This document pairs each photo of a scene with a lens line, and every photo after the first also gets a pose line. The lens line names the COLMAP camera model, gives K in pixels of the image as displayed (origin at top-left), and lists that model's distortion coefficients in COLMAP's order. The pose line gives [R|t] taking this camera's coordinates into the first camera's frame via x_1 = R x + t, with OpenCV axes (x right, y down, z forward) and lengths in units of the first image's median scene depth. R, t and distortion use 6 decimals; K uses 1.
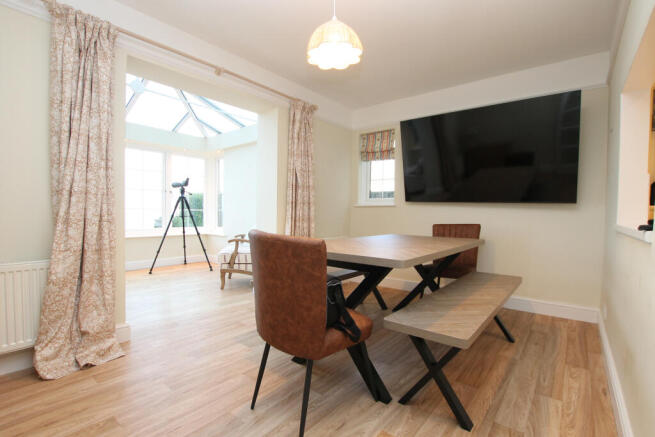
lens RADIAL K [[309.4, 0, 327.5], [0, 309.4, 218.5], [0, 0, 1]] dist [0.002079, 0.000469]
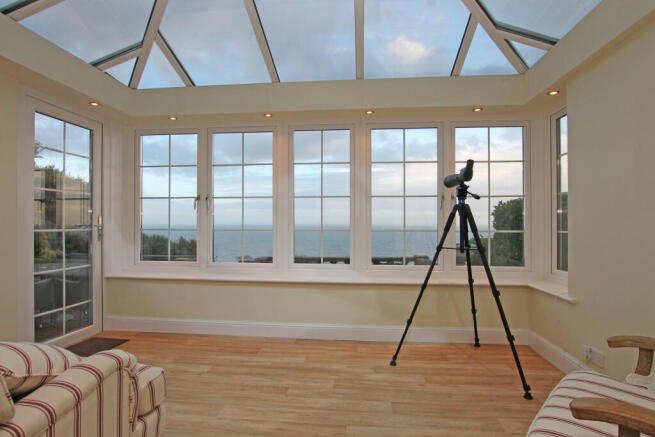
lens RADIAL K [[323.0, 0, 327.5], [0, 323.0, 218.5], [0, 0, 1]] dist [-0.001232, -0.000181]
pose [[0.555797, -0.018950, -0.831102, -0.173690], [-0.019729, 0.999158, -0.035975, -0.027516], [0.831084, 0.036392, 0.554955, 0.537642]]
